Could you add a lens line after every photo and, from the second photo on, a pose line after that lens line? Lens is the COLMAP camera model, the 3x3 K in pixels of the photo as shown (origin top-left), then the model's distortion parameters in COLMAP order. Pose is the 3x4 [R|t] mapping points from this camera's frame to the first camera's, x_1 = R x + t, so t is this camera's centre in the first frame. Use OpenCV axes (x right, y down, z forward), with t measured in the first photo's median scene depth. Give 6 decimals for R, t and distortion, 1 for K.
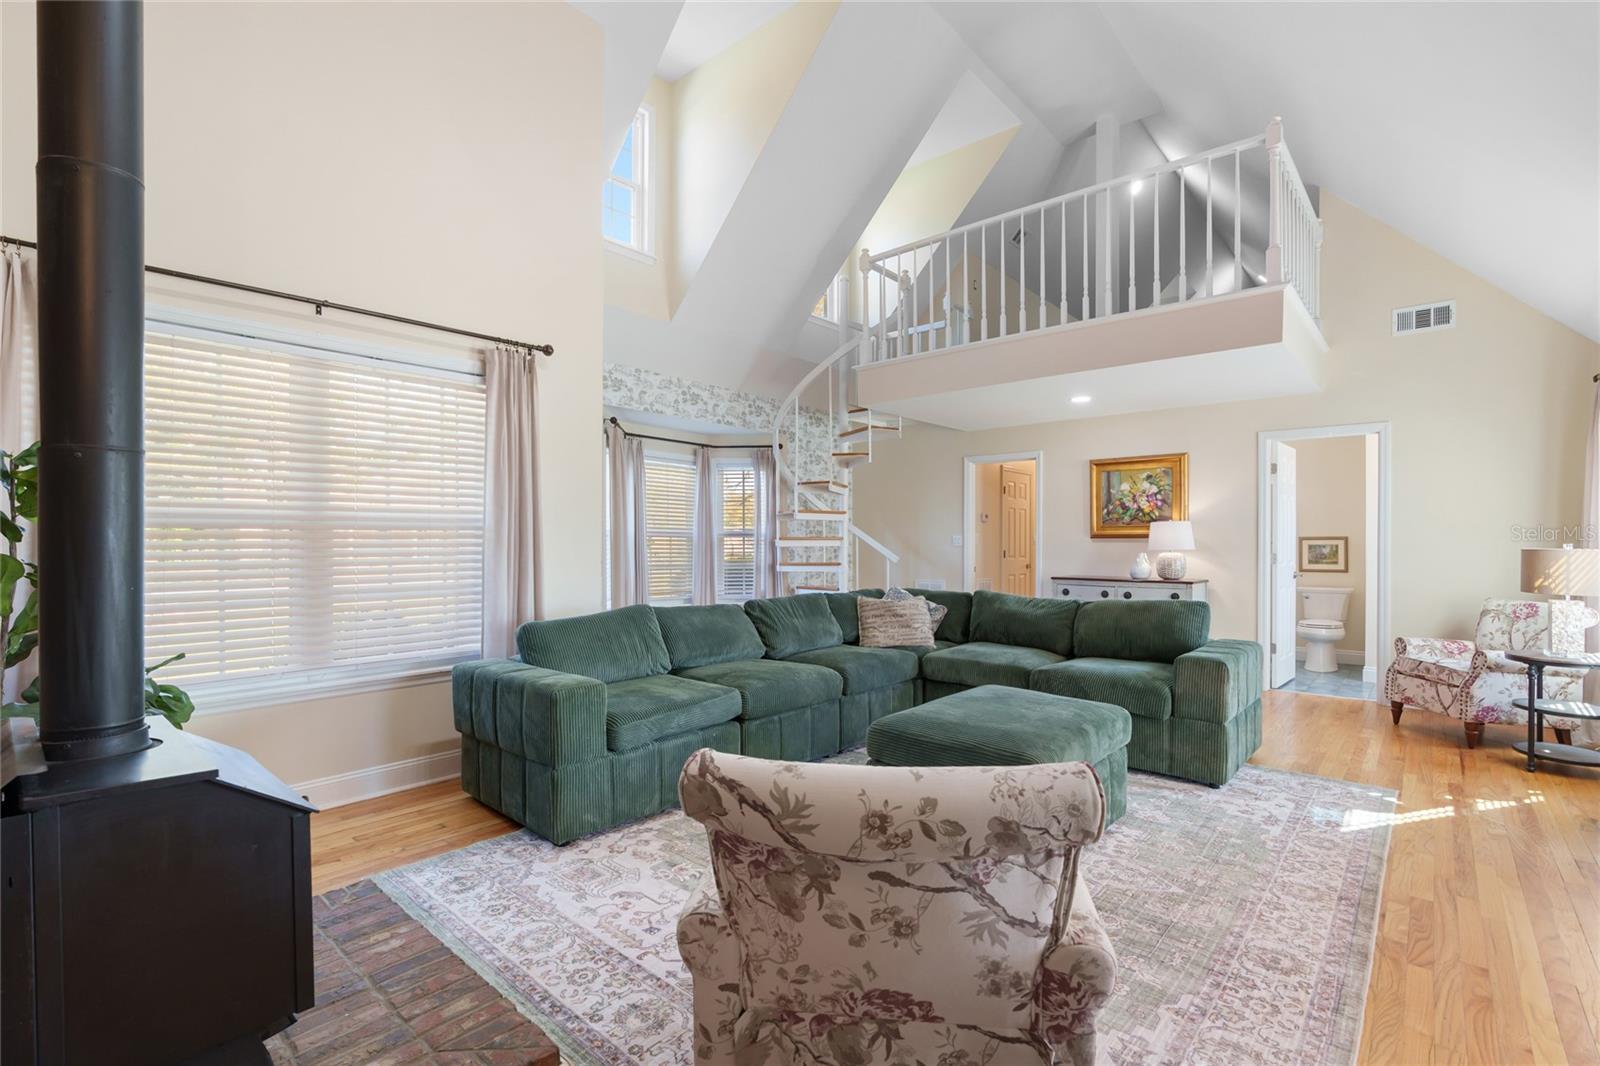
lens RADIAL K [[727.0, 0, 810.6], [0, 727.0, 534.4], [0, 0, 1]] dist [-0.004533, 0.001556]
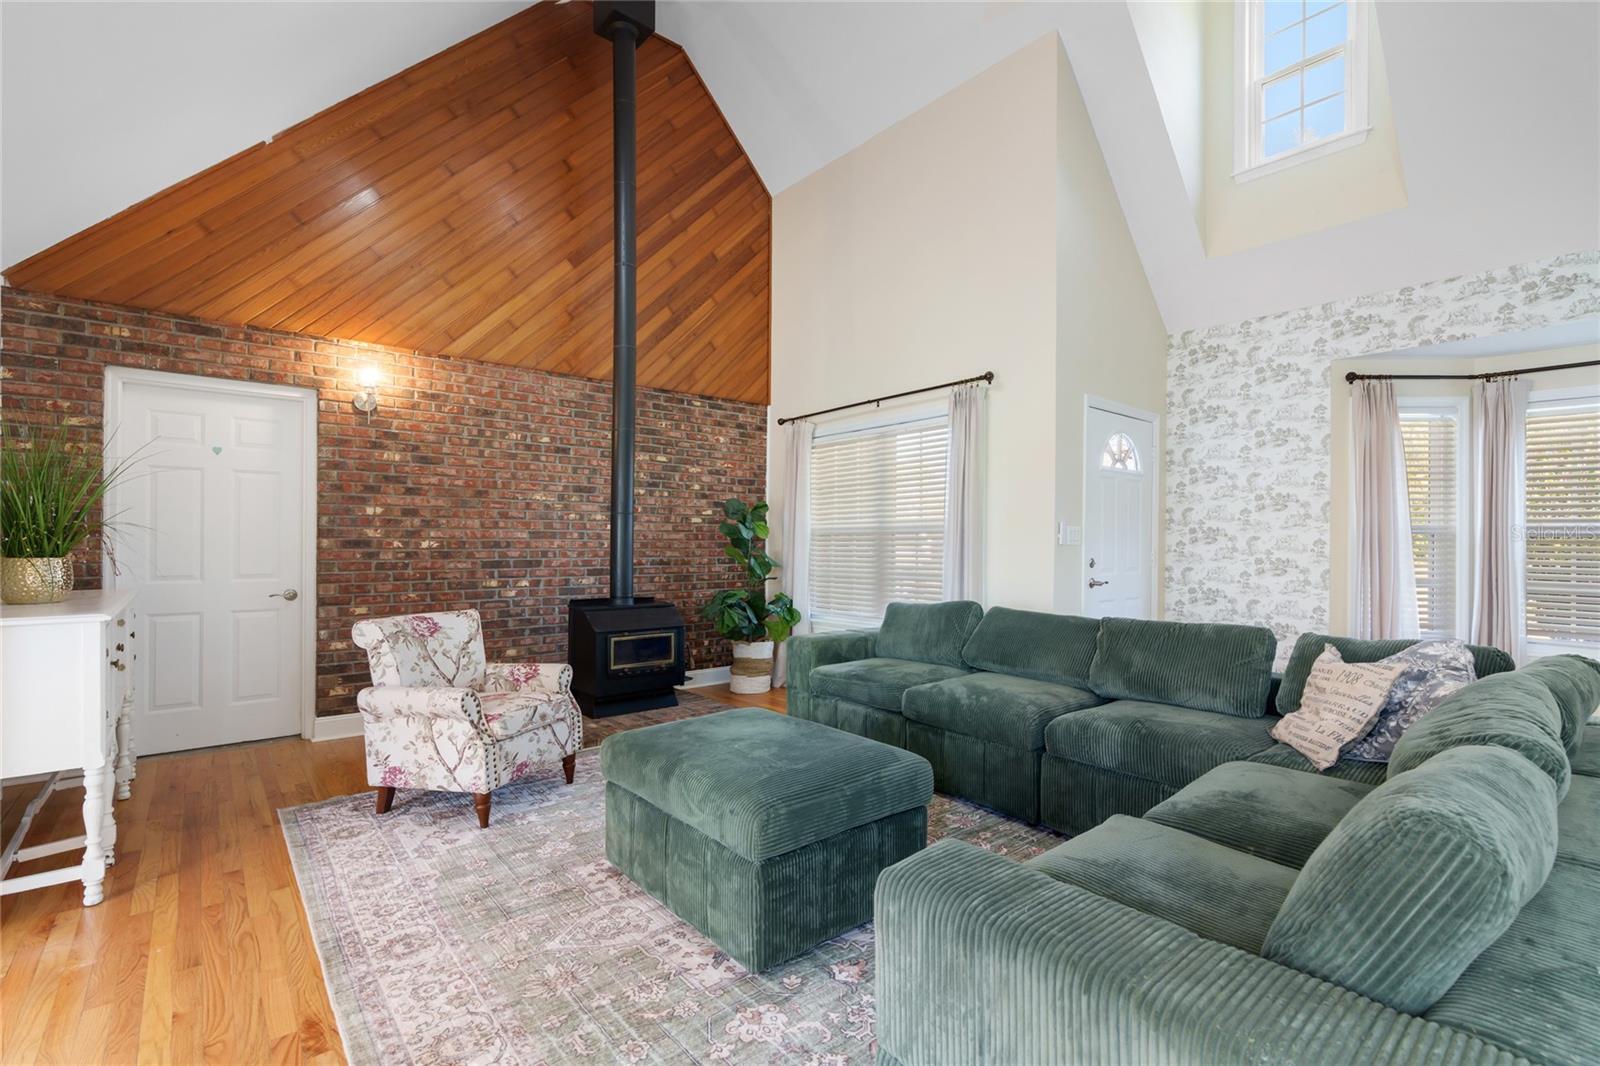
lens RADIAL K [[729.9, 0, 805.3], [0, 729.9, 536.3], [0, 0, 1]] dist [0.001816, 0.001186]
pose [[-0.162892, -0.010058, -0.986593, 1.044989], [0.001867, 0.999943, -0.010502, 0.014459], [0.986642, -0.003553, -0.162864, 1.143811]]
